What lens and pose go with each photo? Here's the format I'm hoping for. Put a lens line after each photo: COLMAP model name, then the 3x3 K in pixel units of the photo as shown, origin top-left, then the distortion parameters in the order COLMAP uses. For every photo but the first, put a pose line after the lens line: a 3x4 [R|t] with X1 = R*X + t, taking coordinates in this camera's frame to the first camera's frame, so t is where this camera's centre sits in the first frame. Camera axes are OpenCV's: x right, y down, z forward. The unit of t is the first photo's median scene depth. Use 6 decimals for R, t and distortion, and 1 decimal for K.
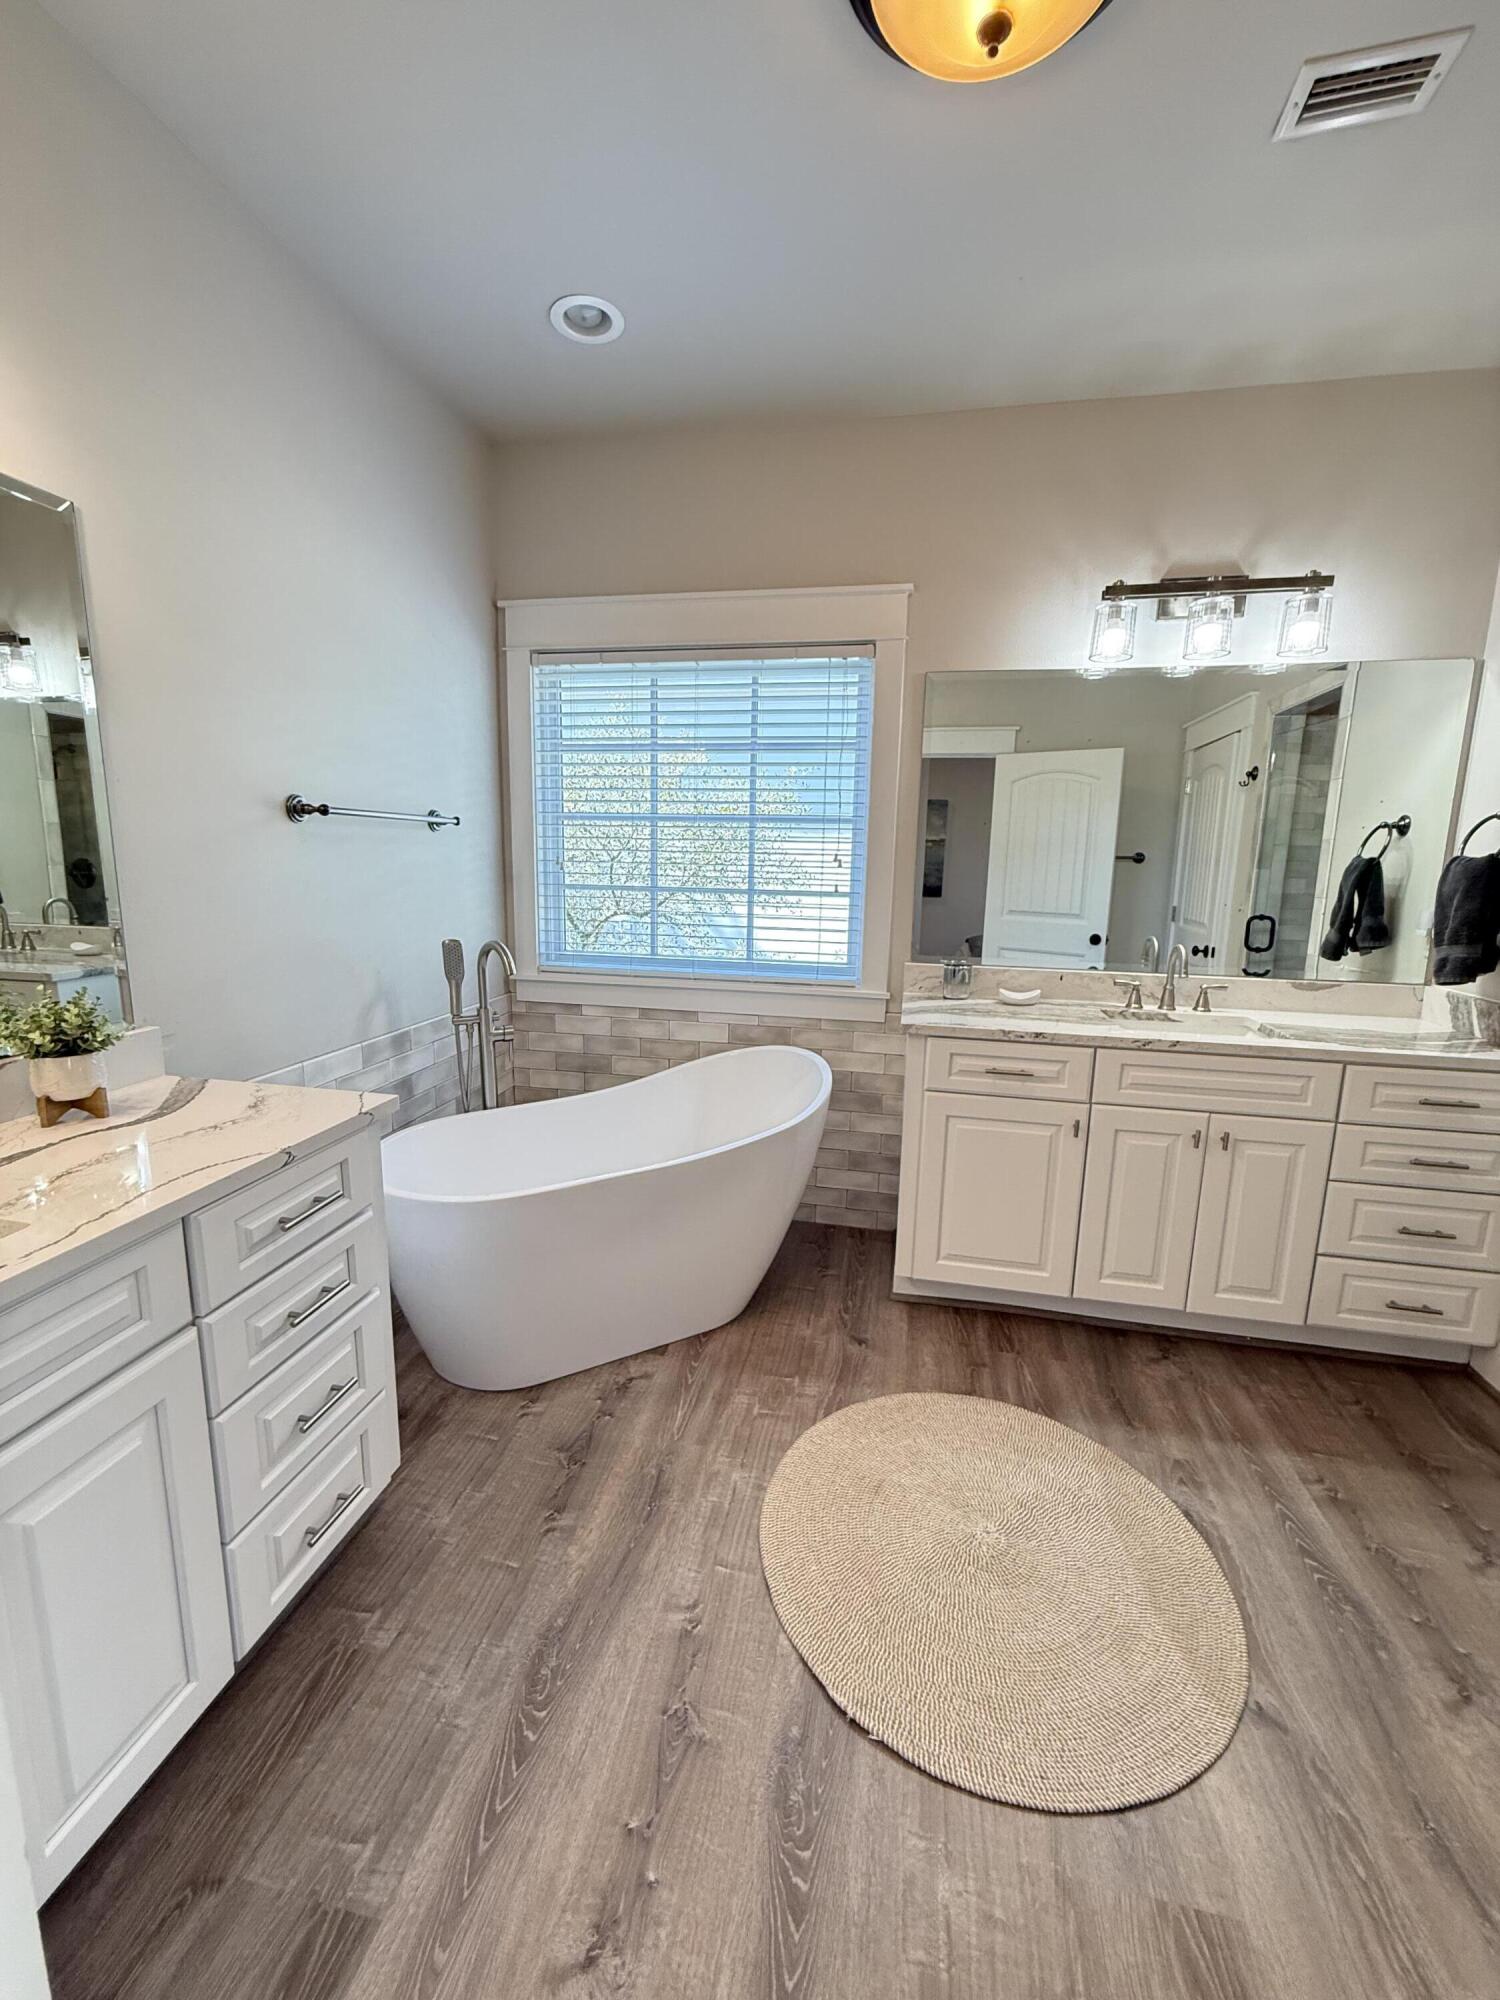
lens RADIAL K [[793.3, 0, 749.7], [0, 793.3, 993.7], [0, 0, 1]] dist [-0.002149, 0.000297]
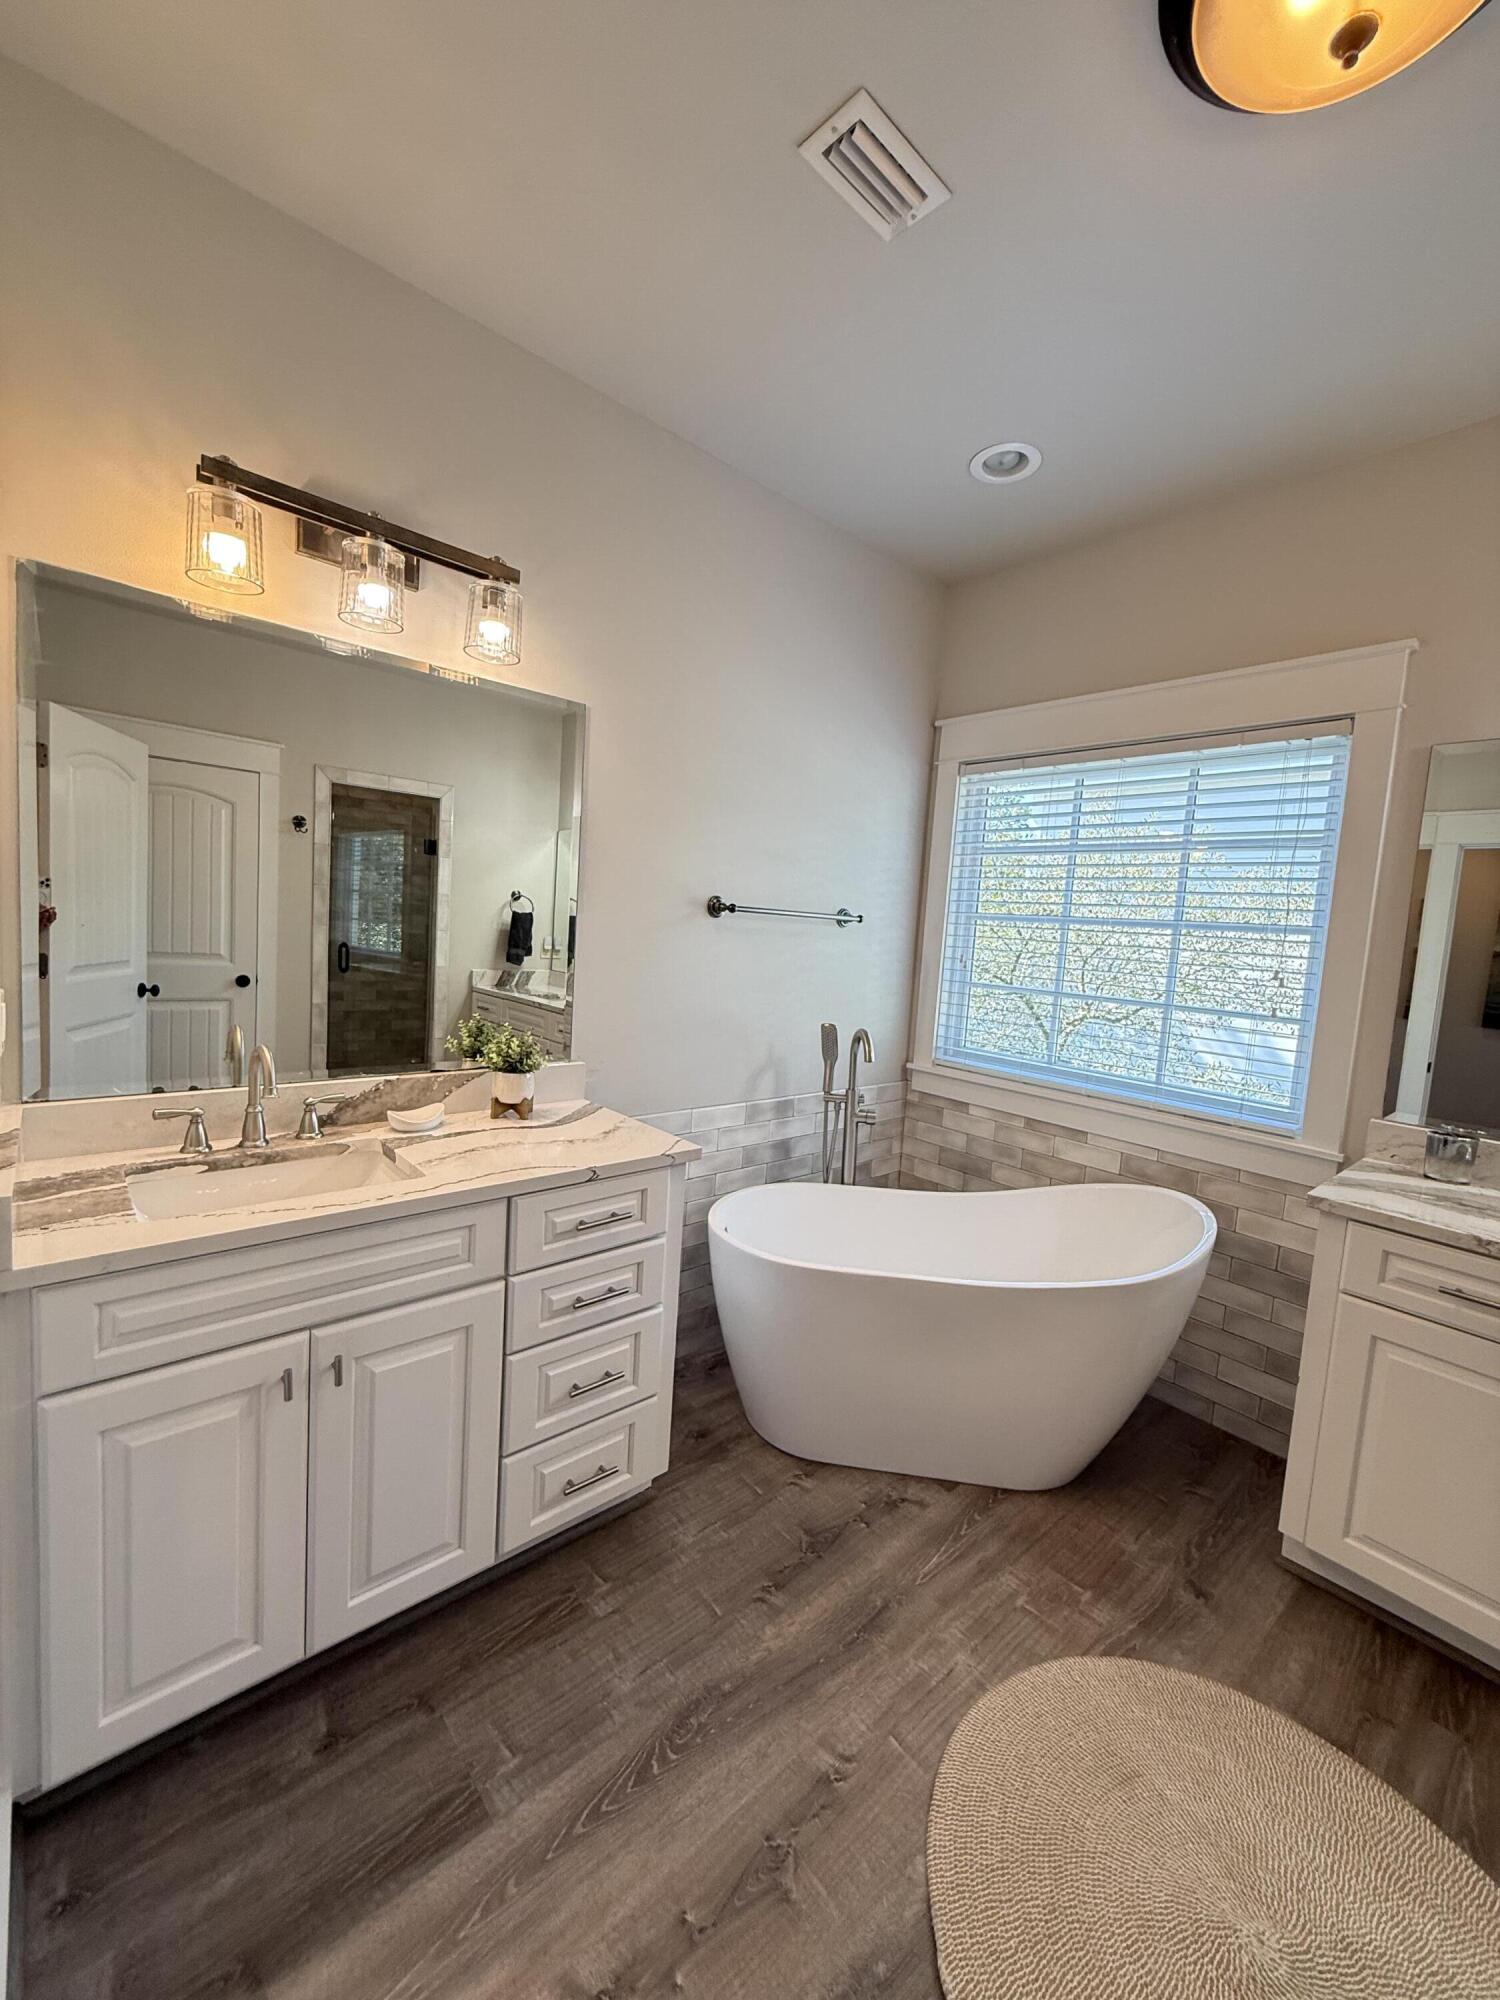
lens RADIAL K [[793.3, 0, 750.7], [0, 793.3, 994.5], [0, 0, 1]] dist [-0.002149, 0.000297]
pose [[0.795847, 0.085227, -0.599469, 0.222904], [-0.152617, 0.986314, -0.062388, -0.024963], [0.585948, 0.141140, 0.797962, 0.046557]]
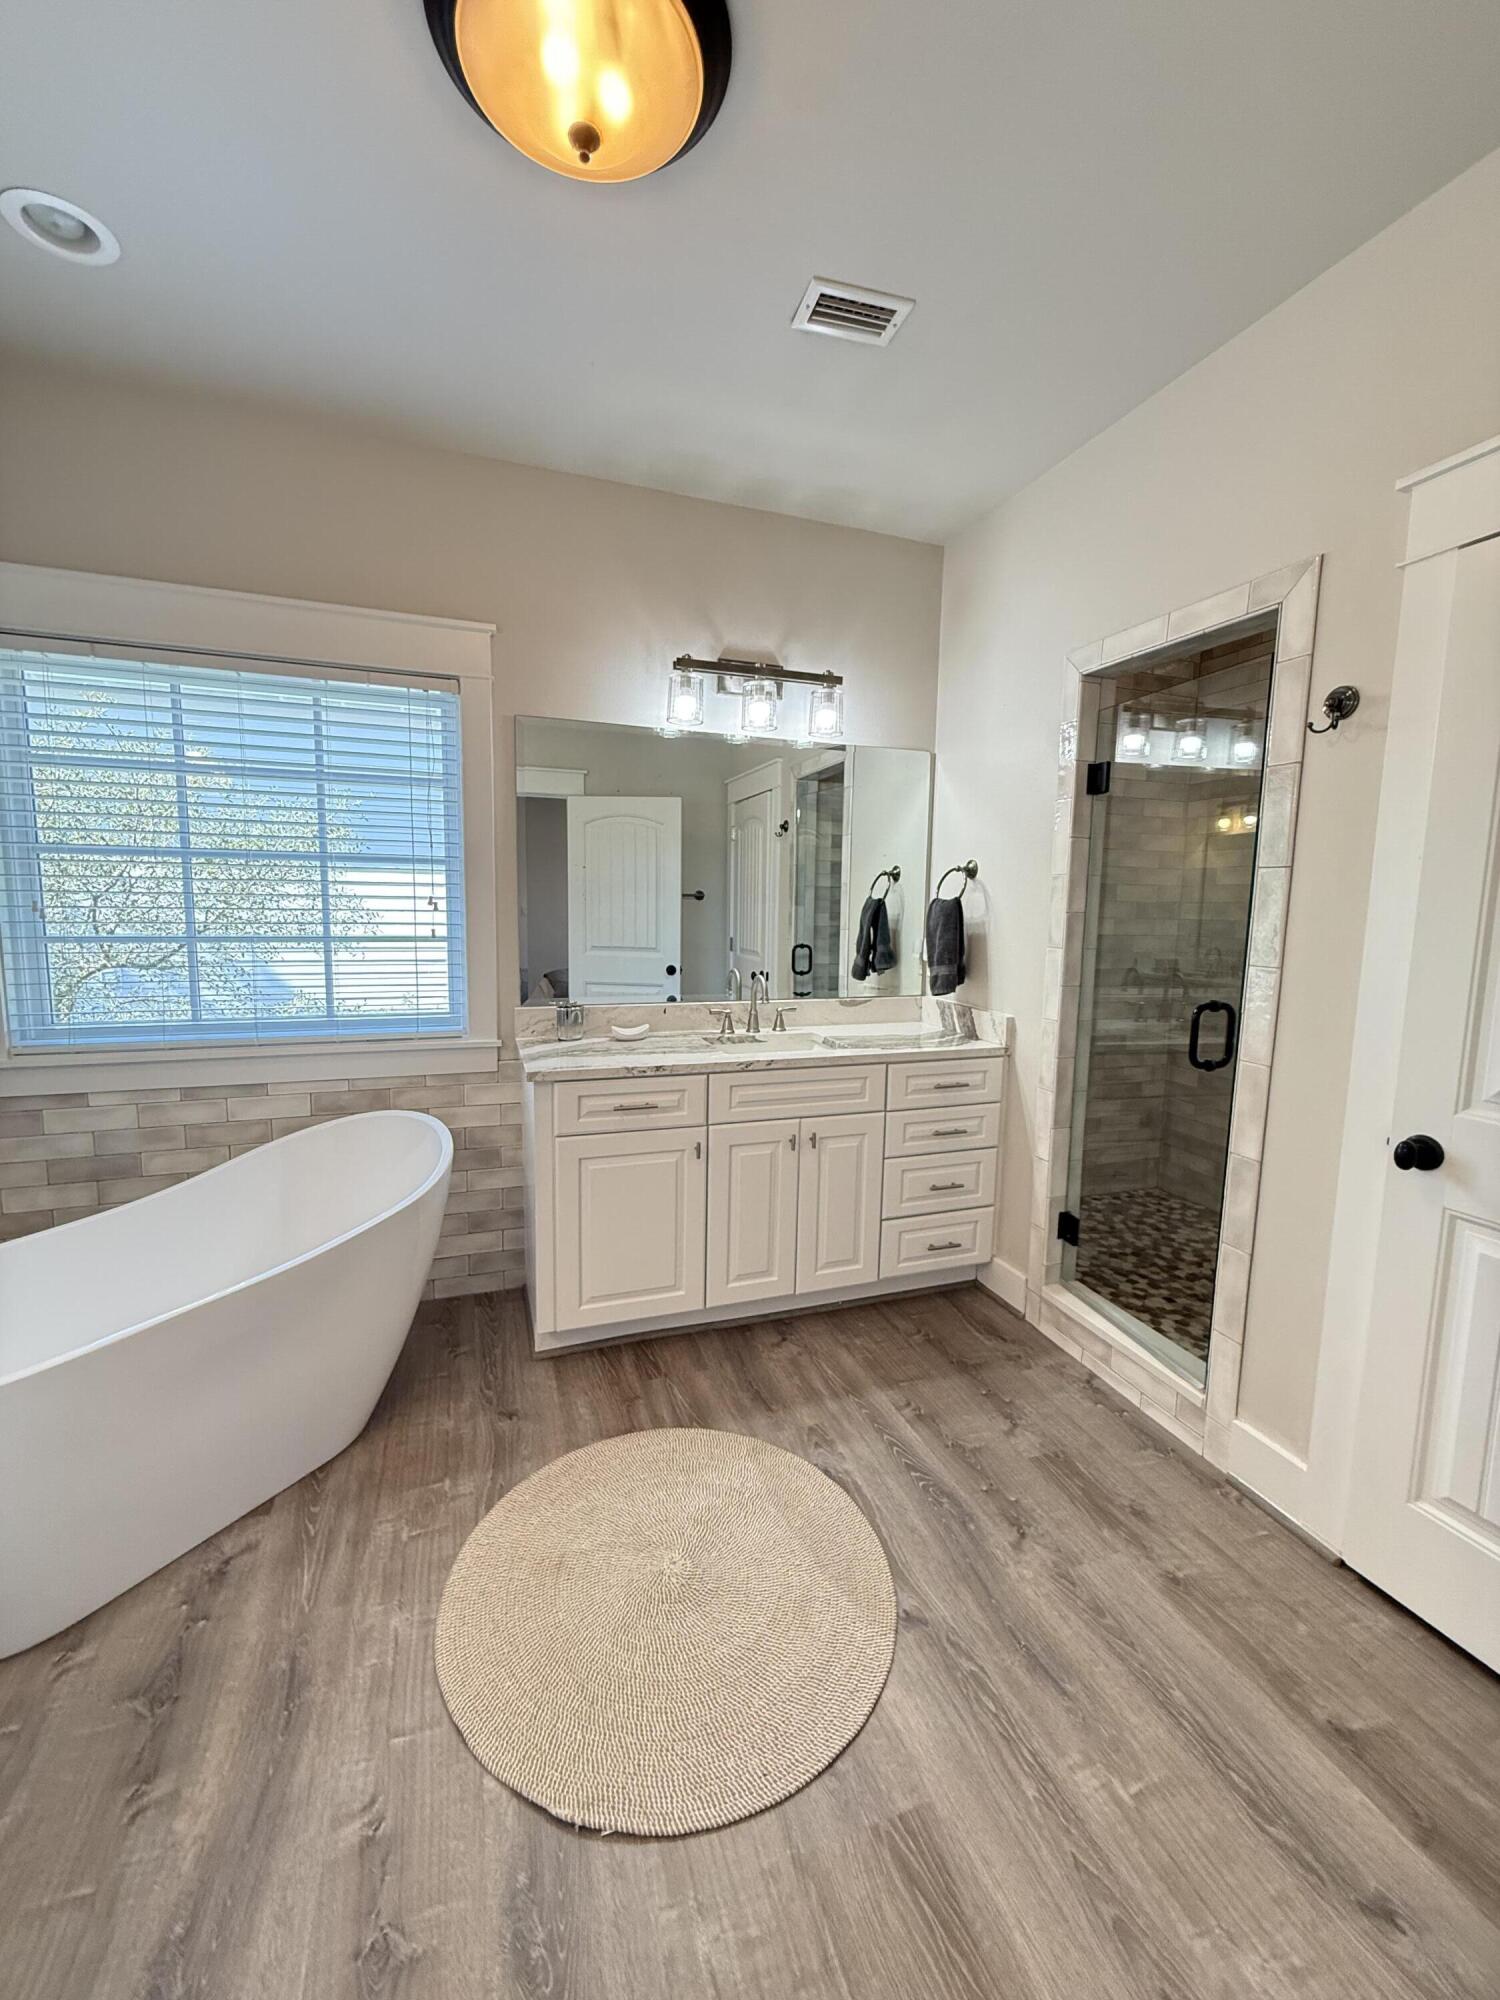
lens RADIAL K [[793.3, 0, 749.3], [0, 793.3, 994.1], [0, 0, 1]] dist [-0.002149, 0.000297]
pose [[0.858623, -0.066198, 0.508316, -0.067102], [0.086805, 0.996082, -0.016908, -0.019074], [-0.505205, 0.058642, 0.861005, 0.021876]]
